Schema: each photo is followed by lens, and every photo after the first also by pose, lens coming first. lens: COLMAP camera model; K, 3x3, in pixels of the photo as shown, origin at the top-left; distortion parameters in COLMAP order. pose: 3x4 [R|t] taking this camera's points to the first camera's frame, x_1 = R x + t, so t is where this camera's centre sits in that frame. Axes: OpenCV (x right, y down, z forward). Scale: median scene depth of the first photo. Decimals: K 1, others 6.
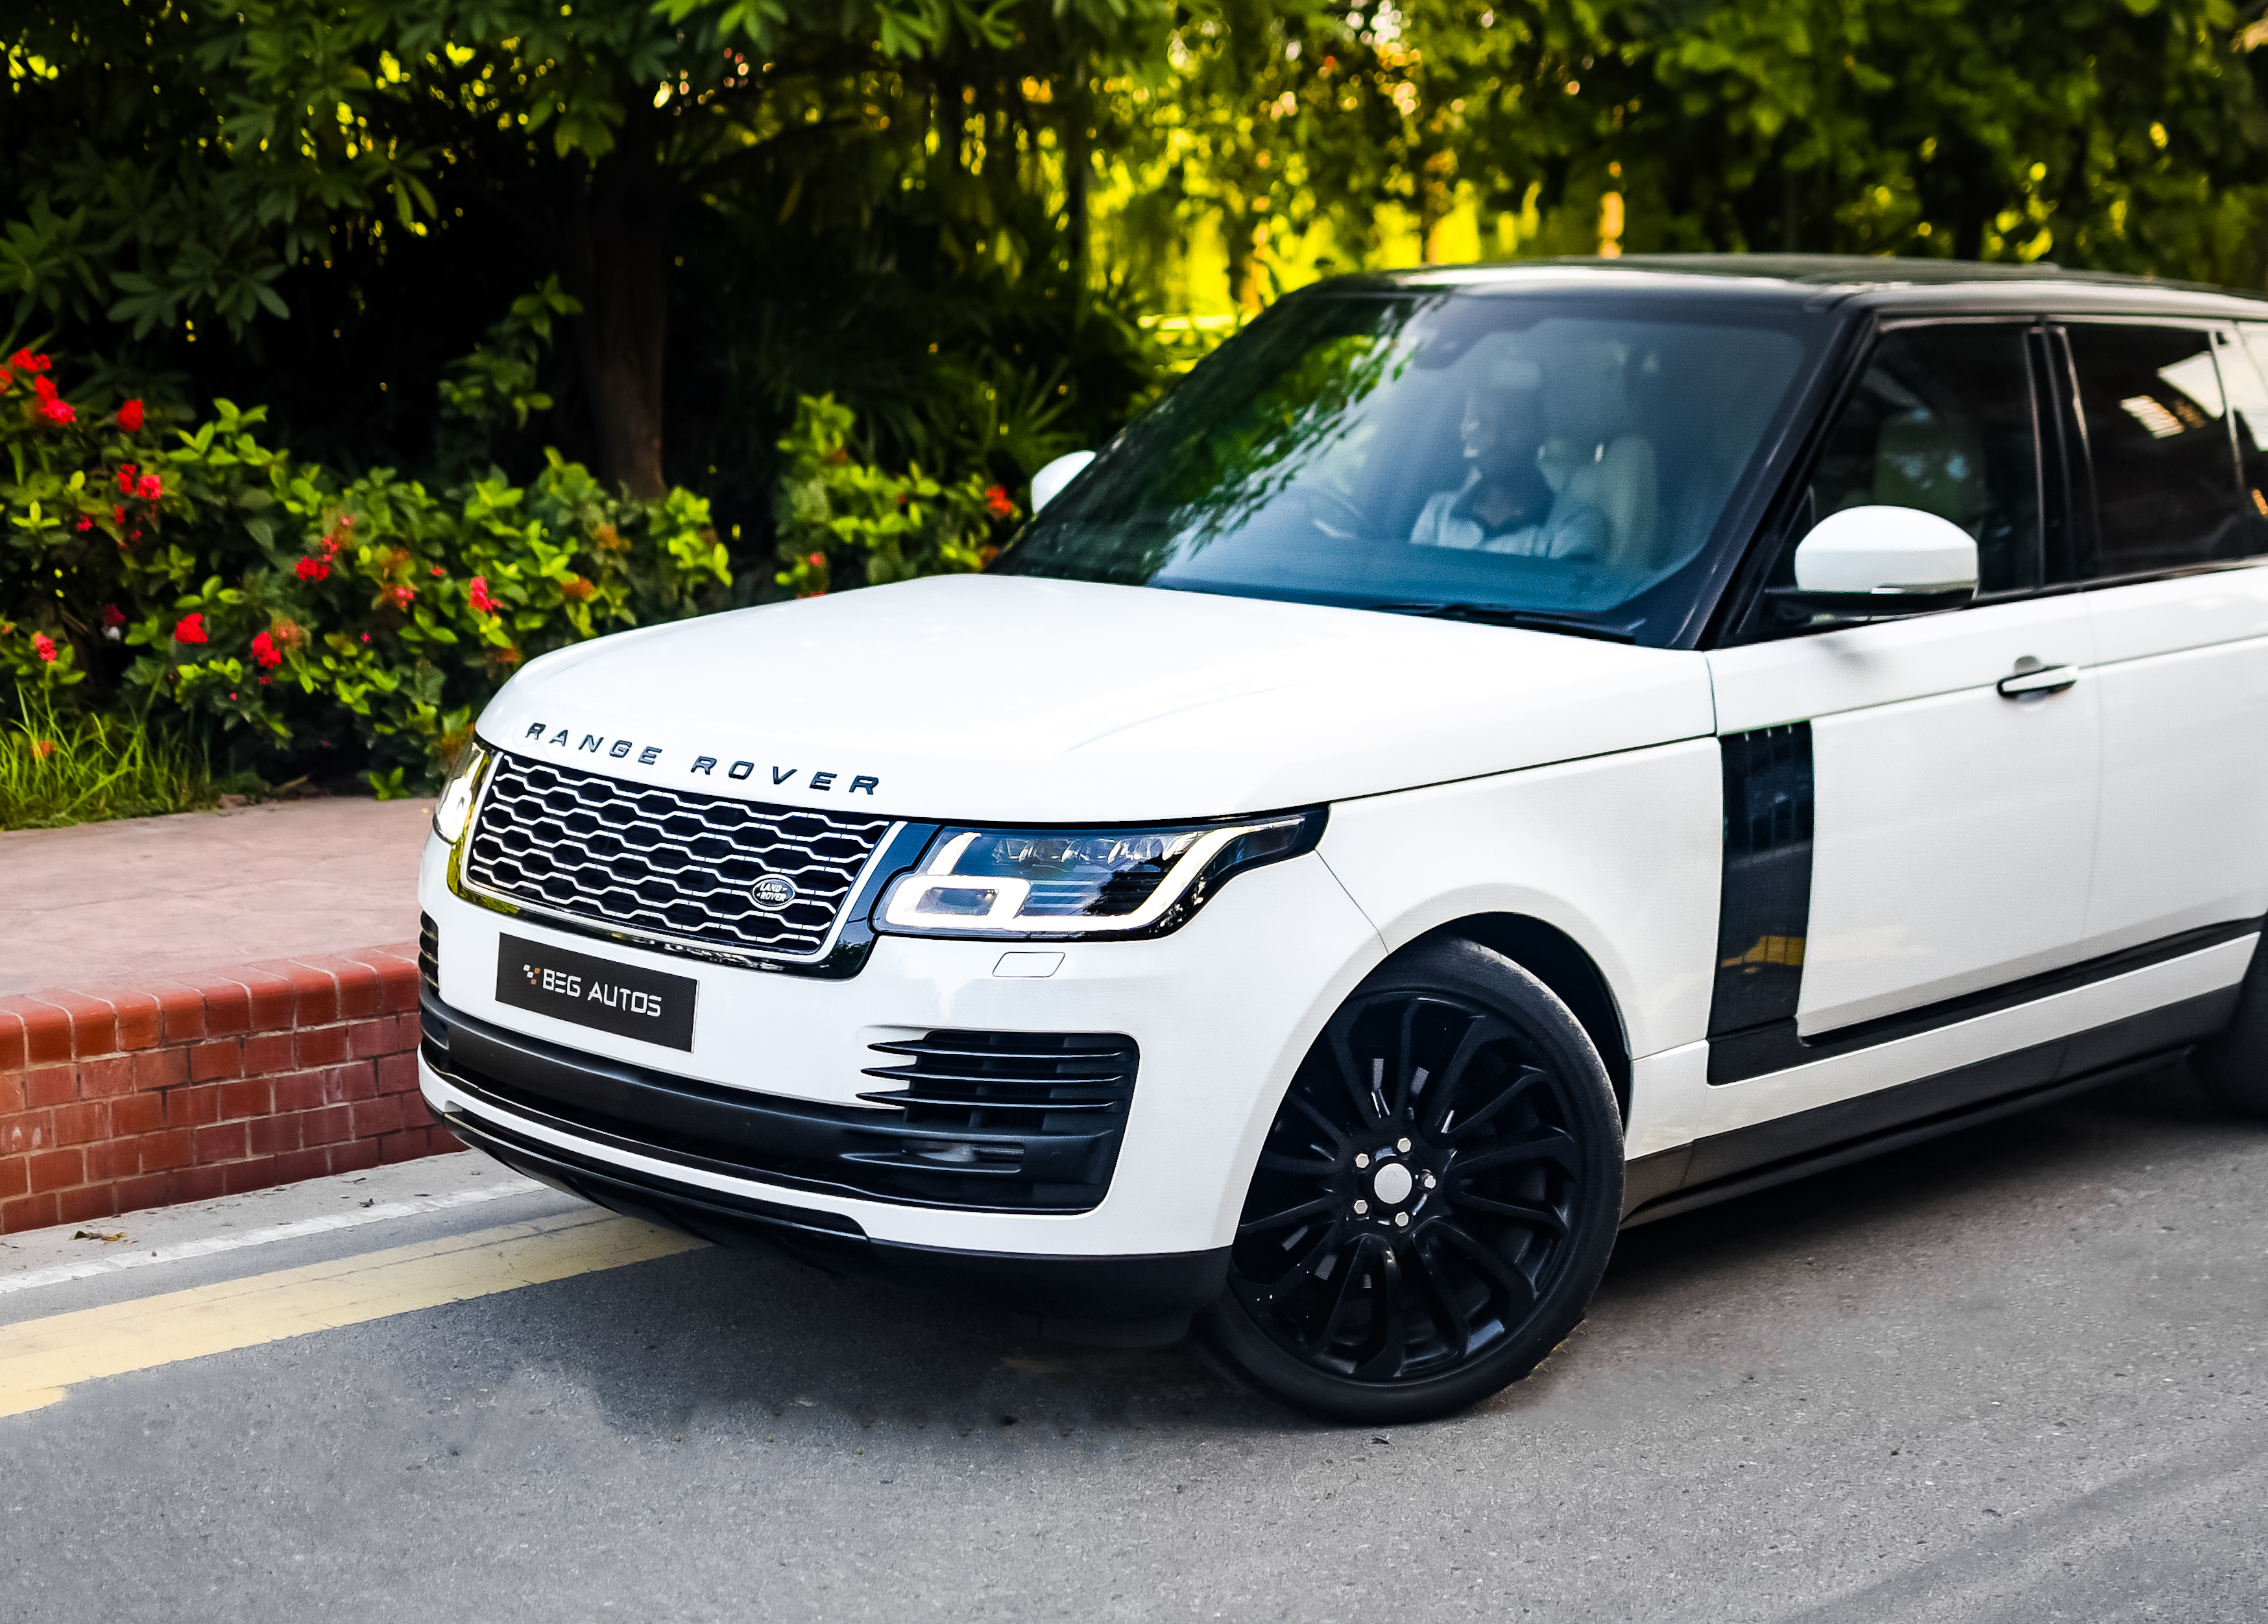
lens RADIAL K [[3716.2, 0, 1260.4], [0, 3716.2, 825.6], [0, 0, 1]] dist [-0.108126, 0.000000]
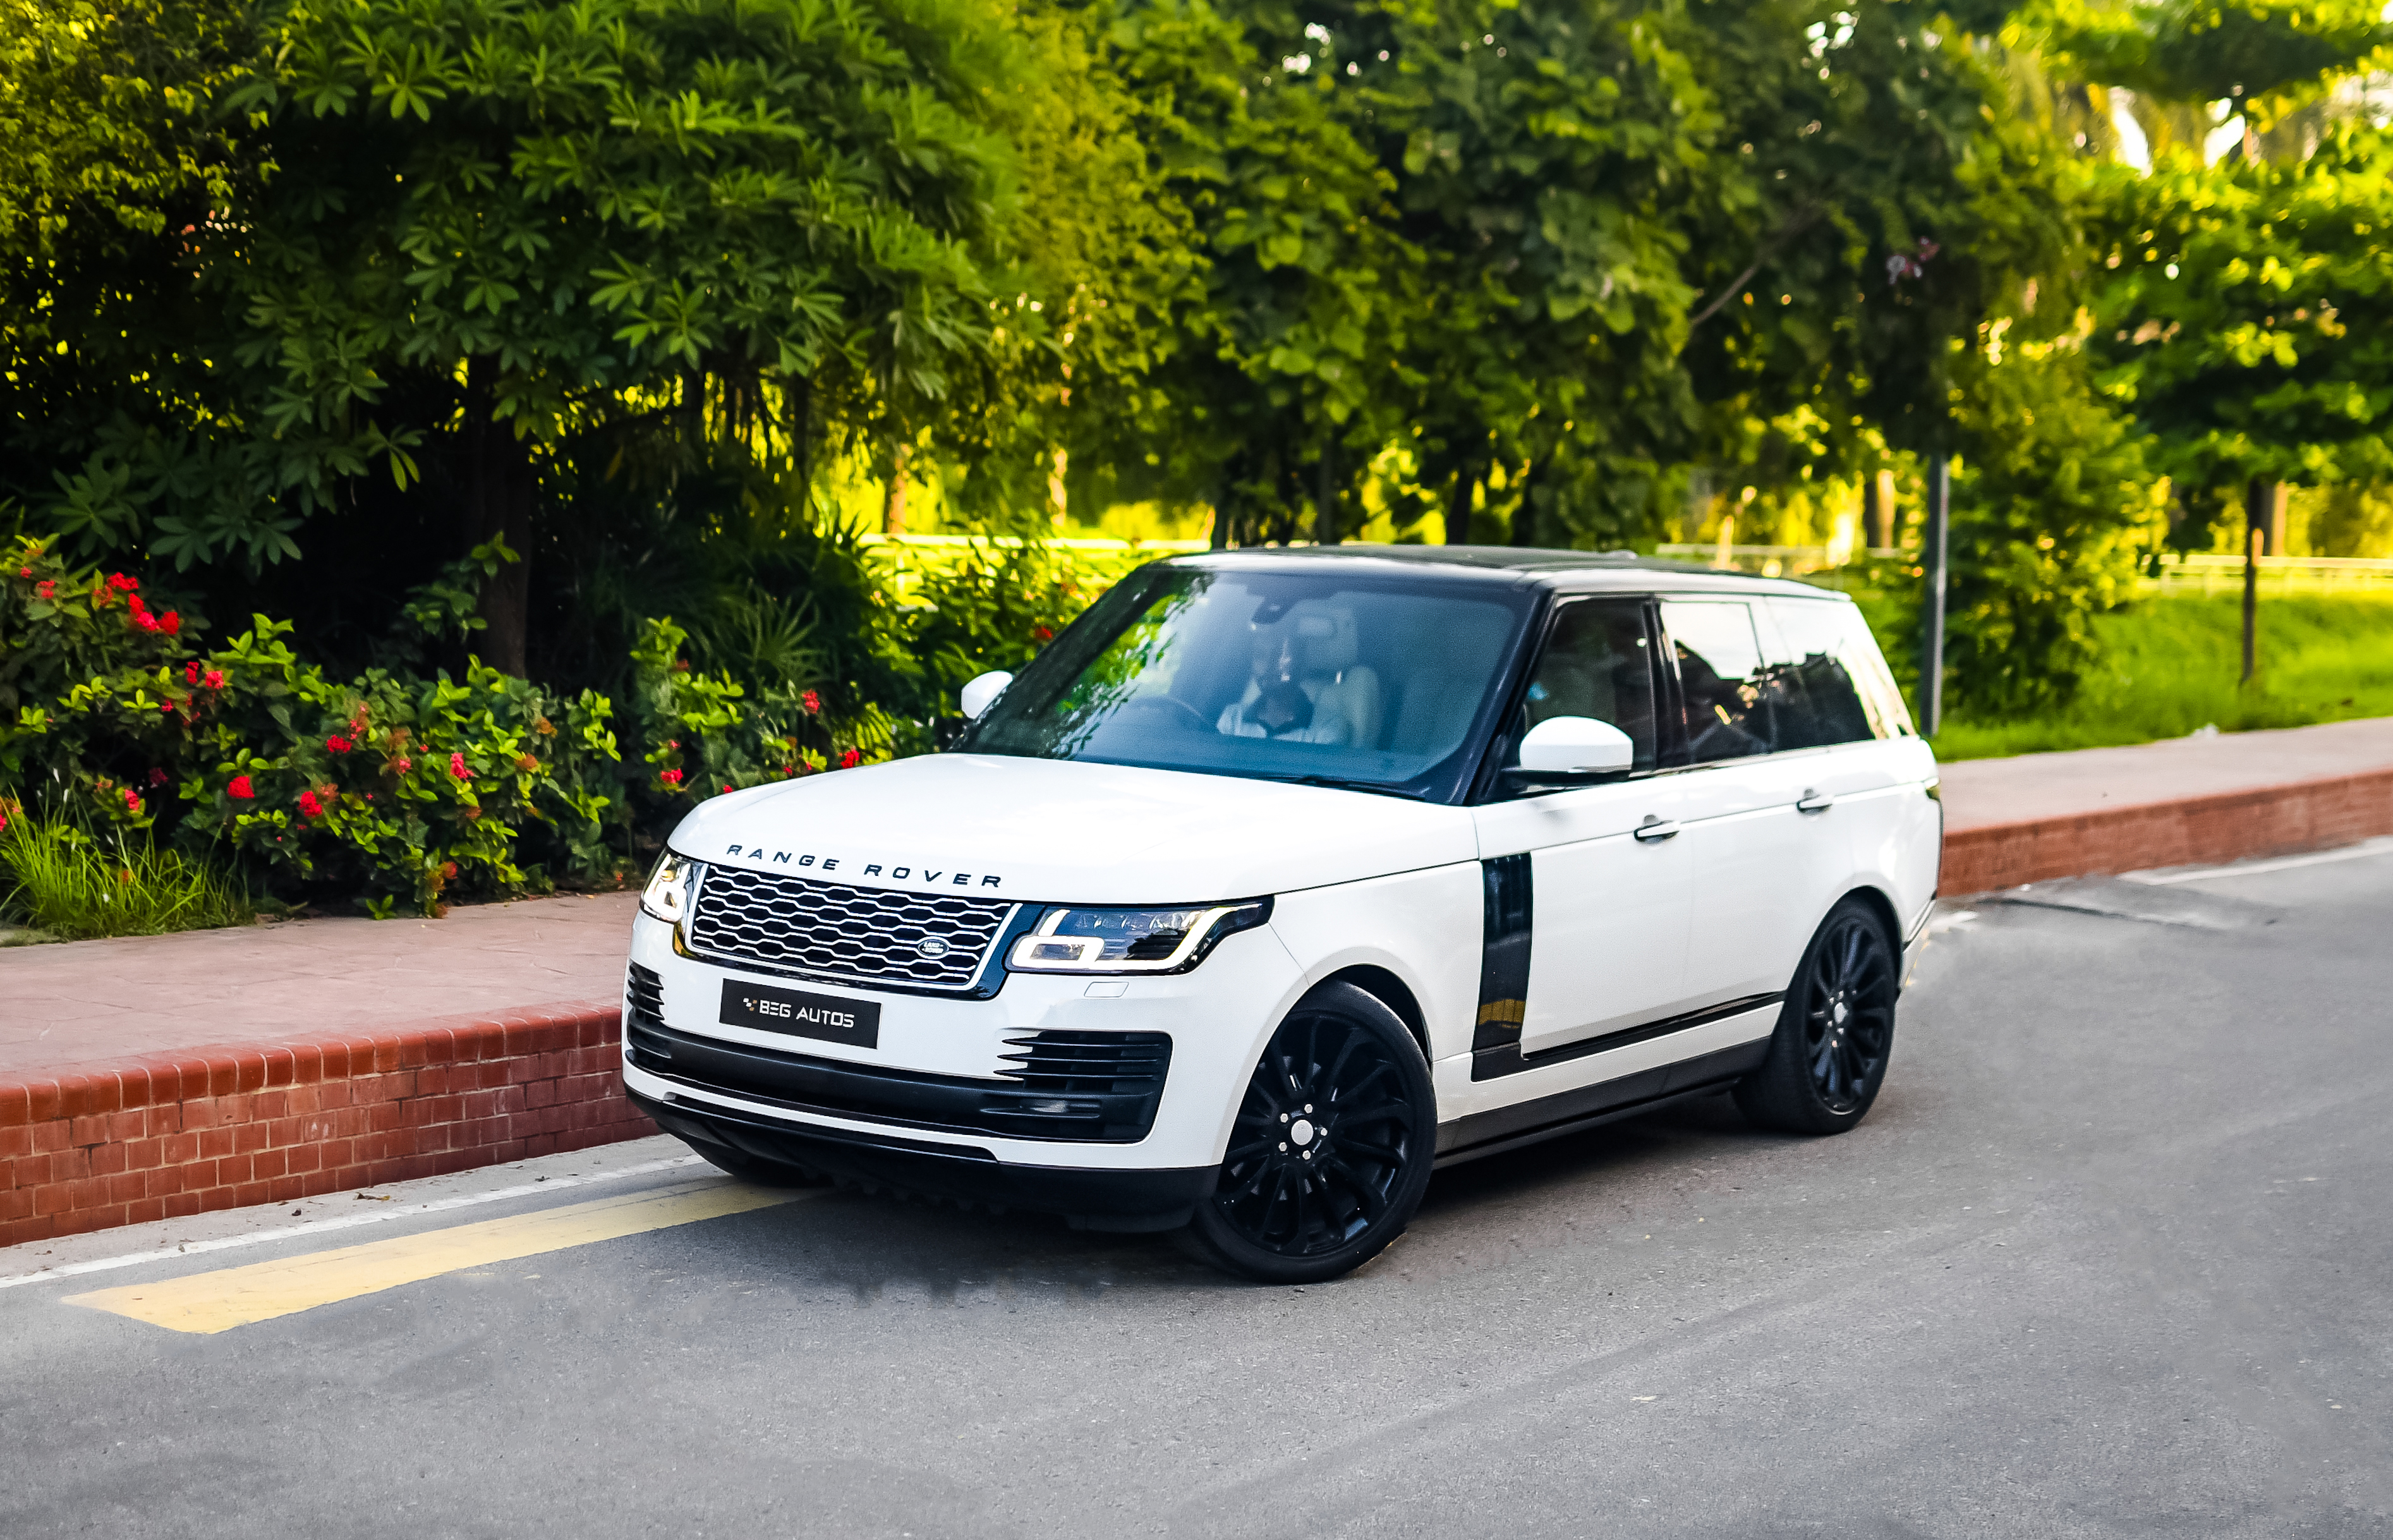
lens RADIAL K [[3569.8, 0, 1210.8], [0, 3569.8, 726.6], [0, 0, 1]] dist [-0.114847, 0.000000]
pose [[0.988161, 0.013425, 0.152831, -0.214310], [-0.001239, 0.996830, -0.079555, 0.038716], [-0.153415, 0.078424, 0.985045, -0.471617]]
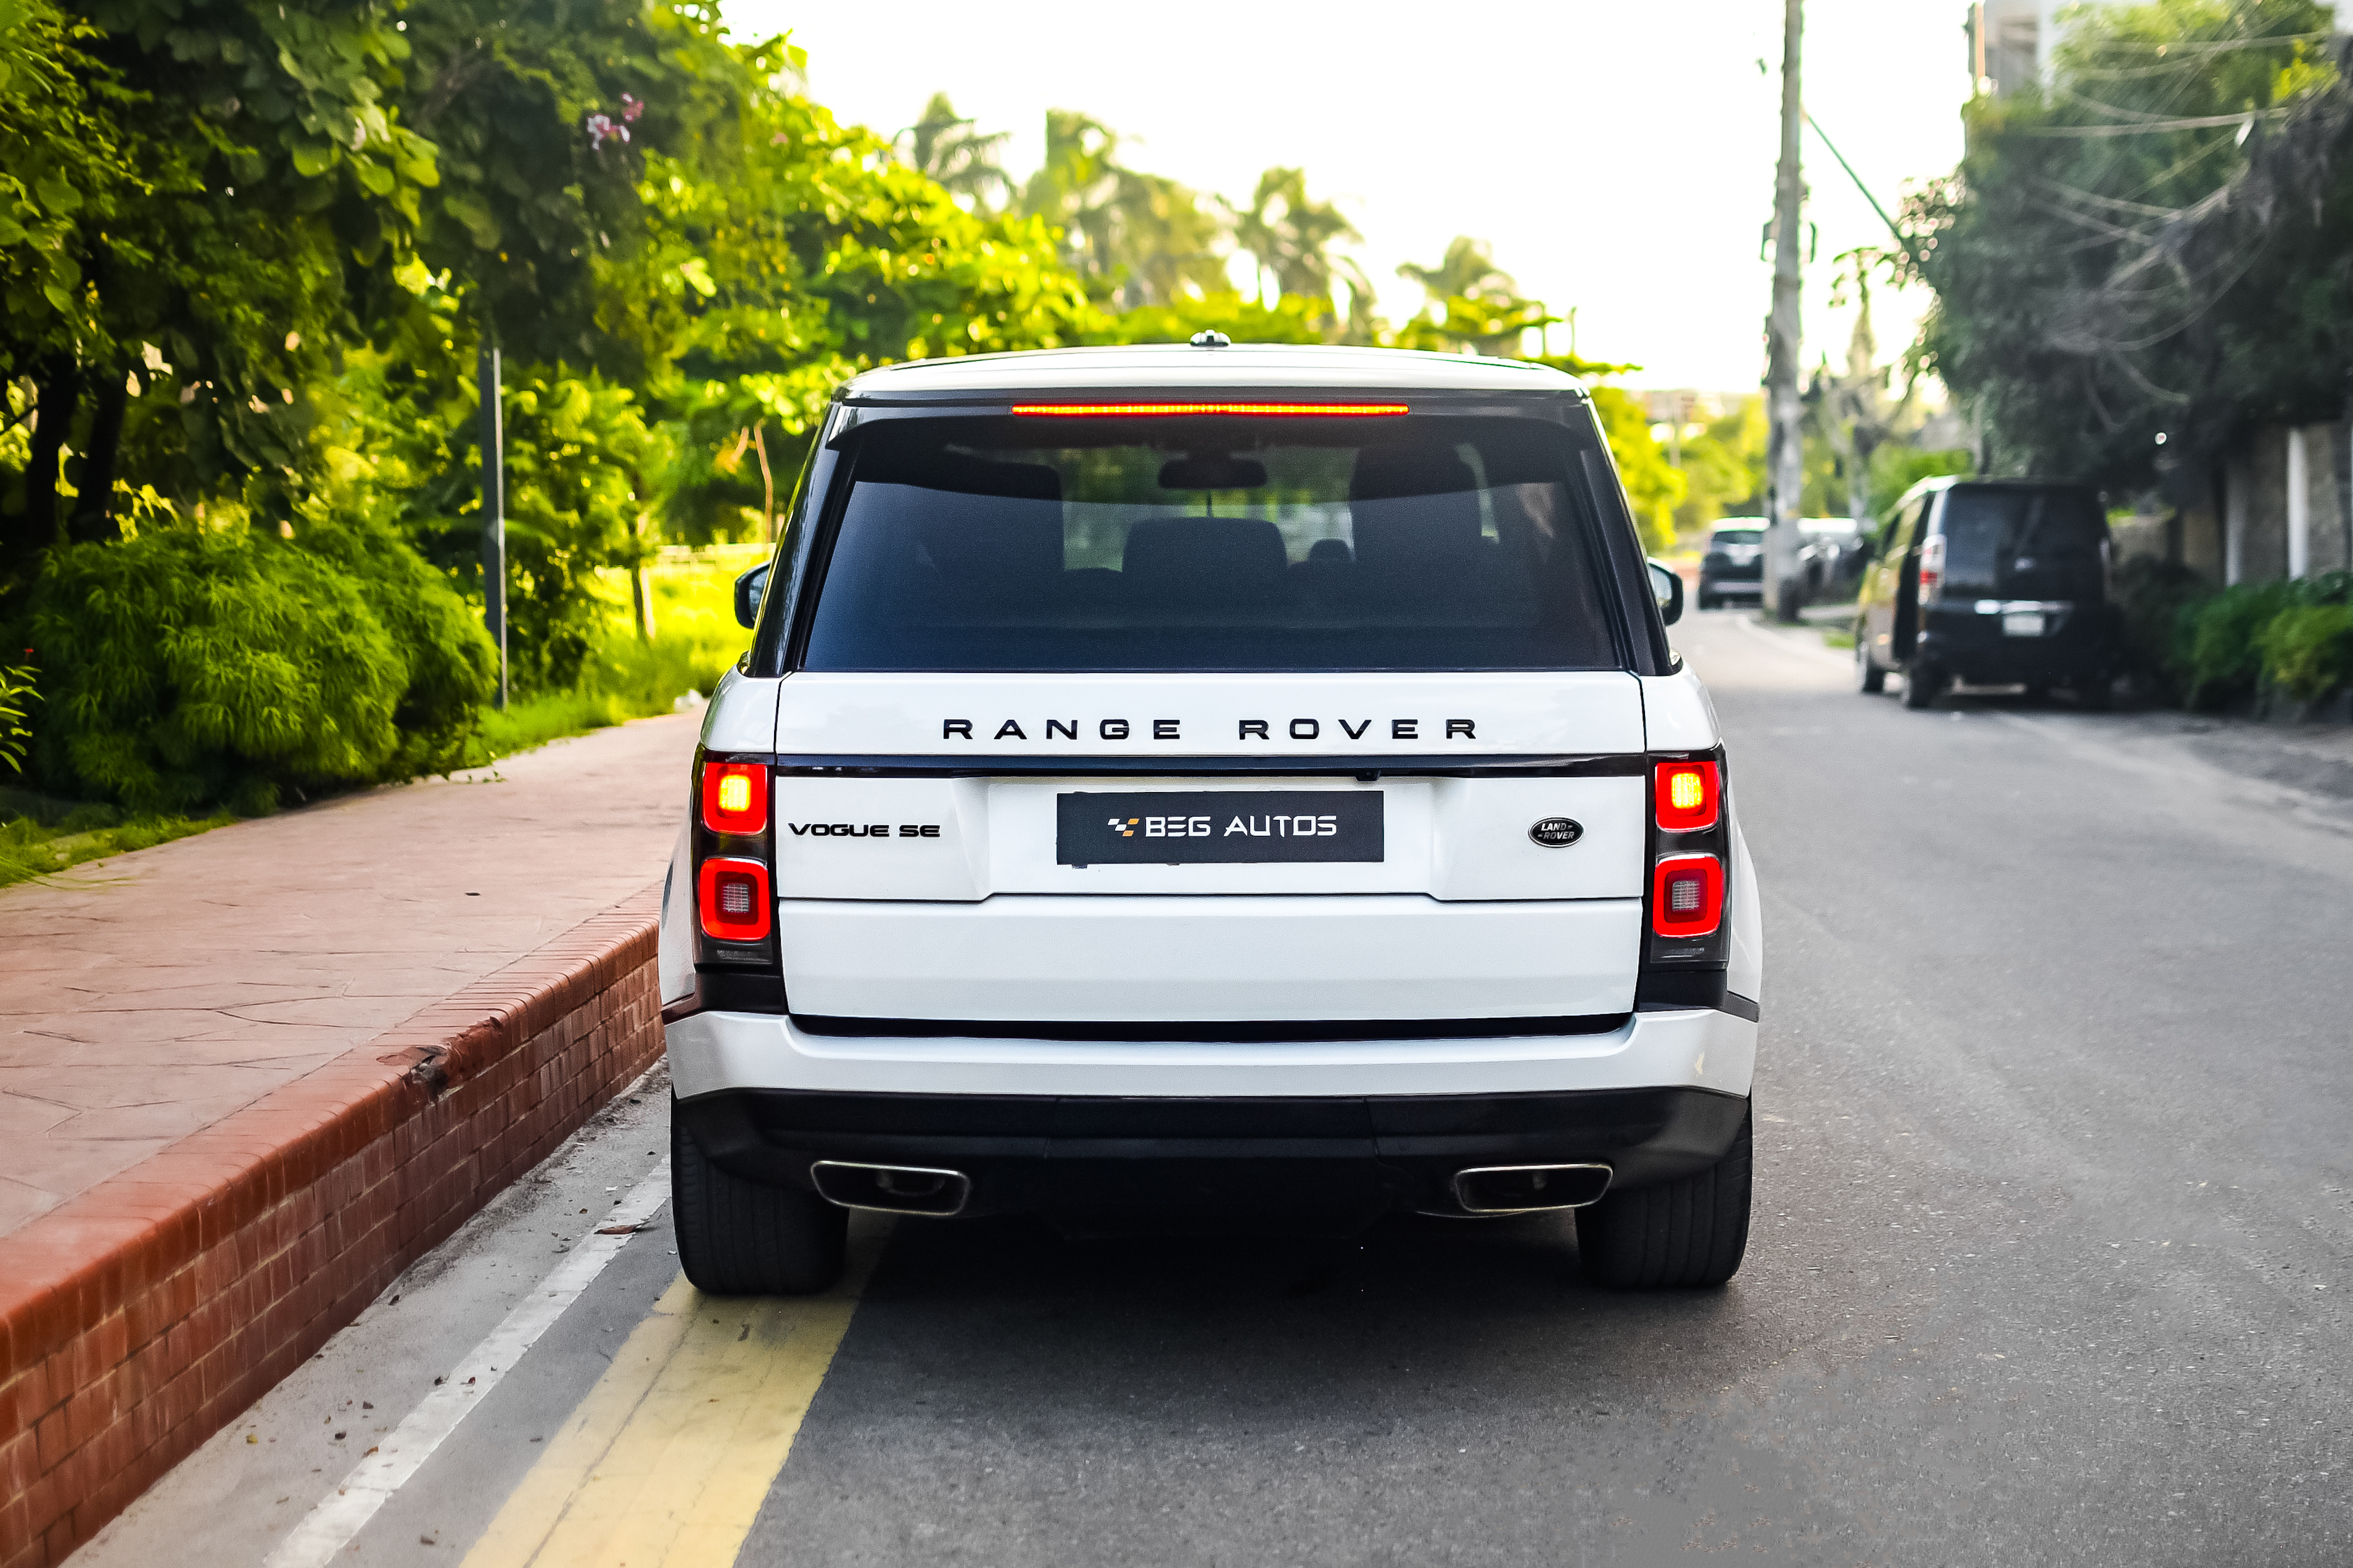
lens RADIAL K [[3477.9, 0, 1186.9], [0, 3477.9, 774.6], [0, 0, 1]] dist [-0.145278, 0.000000]
pose [[0.735113, -0.066042, 0.674720, -0.574948], [0.118386, 0.992457, -0.031840, -0.015454], [-0.667528, 0.103283, 0.737387, 0.413880]]
